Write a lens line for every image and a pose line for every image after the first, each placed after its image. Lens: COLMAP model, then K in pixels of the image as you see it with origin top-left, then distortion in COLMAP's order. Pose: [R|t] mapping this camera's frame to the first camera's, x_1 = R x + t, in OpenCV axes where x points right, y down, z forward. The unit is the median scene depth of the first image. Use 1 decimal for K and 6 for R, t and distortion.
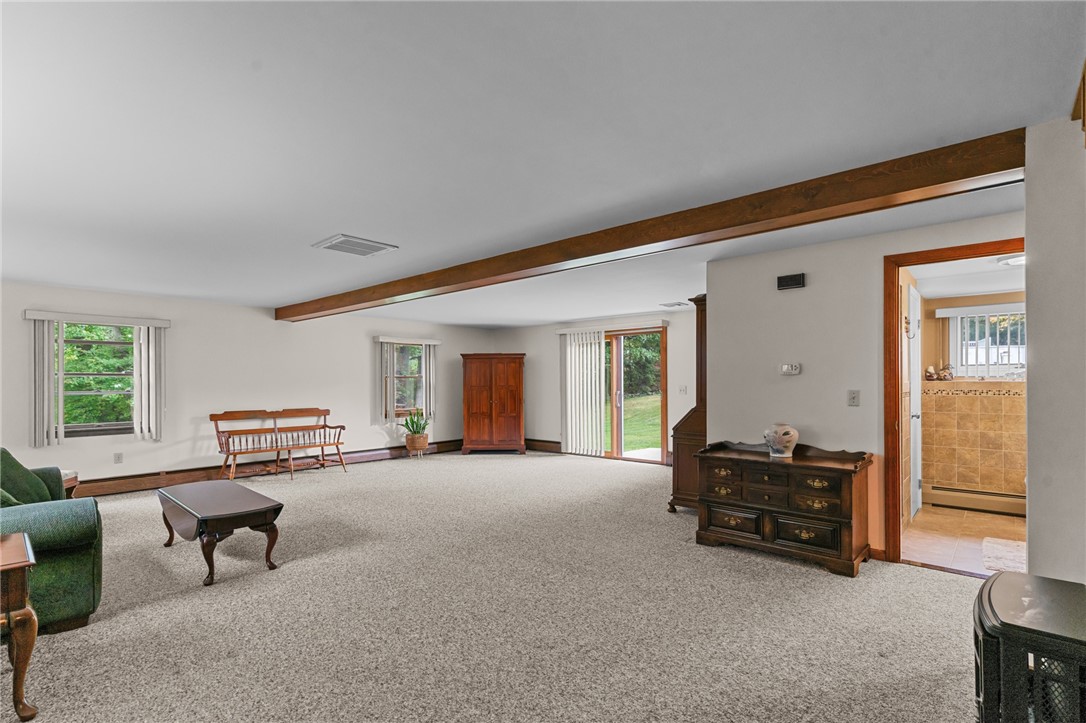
lens RADIAL K [[521.0, 0, 539.3], [0, 521.0, 380.7], [0, 0, 1]] dist [0.000640, 0.000074]
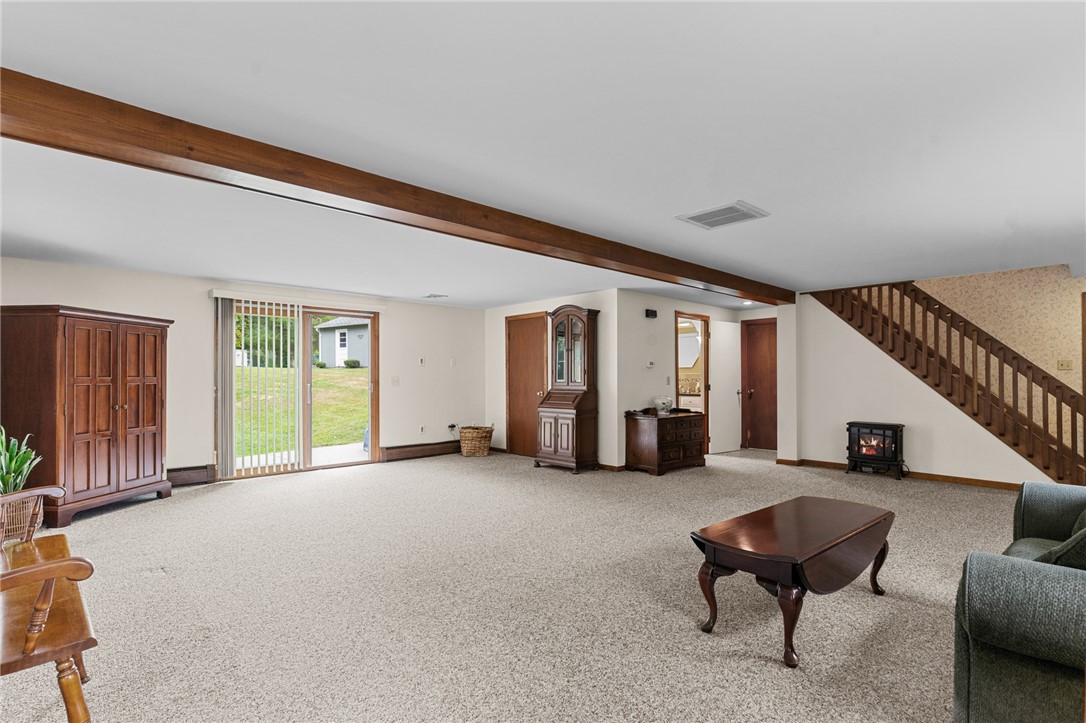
lens RADIAL K [[521.0, 0, 539.3], [0, 521.0, 380.7], [0, 0, 1]] dist [0.000640, 0.000074]
pose [[0.091396, -0.000246, 0.995815, -0.935450], [0.000232, 1.000000, 0.000226, 0.022794], [-0.995815, 0.000211, 0.091396, 0.895917]]
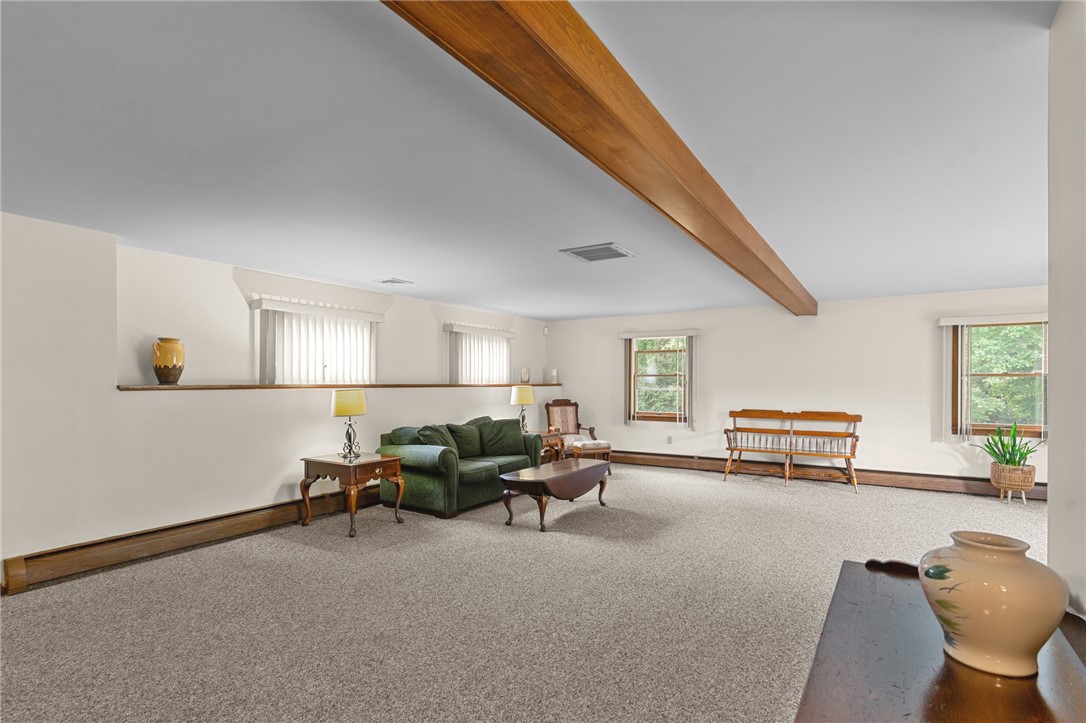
lens RADIAL K [[538.1, 0, 543.3], [0, 538.1, 382.5], [0, 0, 1]] dist [0.000087, -0.000078]
pose [[0.181014, 0.006972, -0.983456, 0.497122], [-0.000608, 0.999975, 0.006977, -0.003458], [0.983480, -0.000665, 0.181014, 0.504578]]
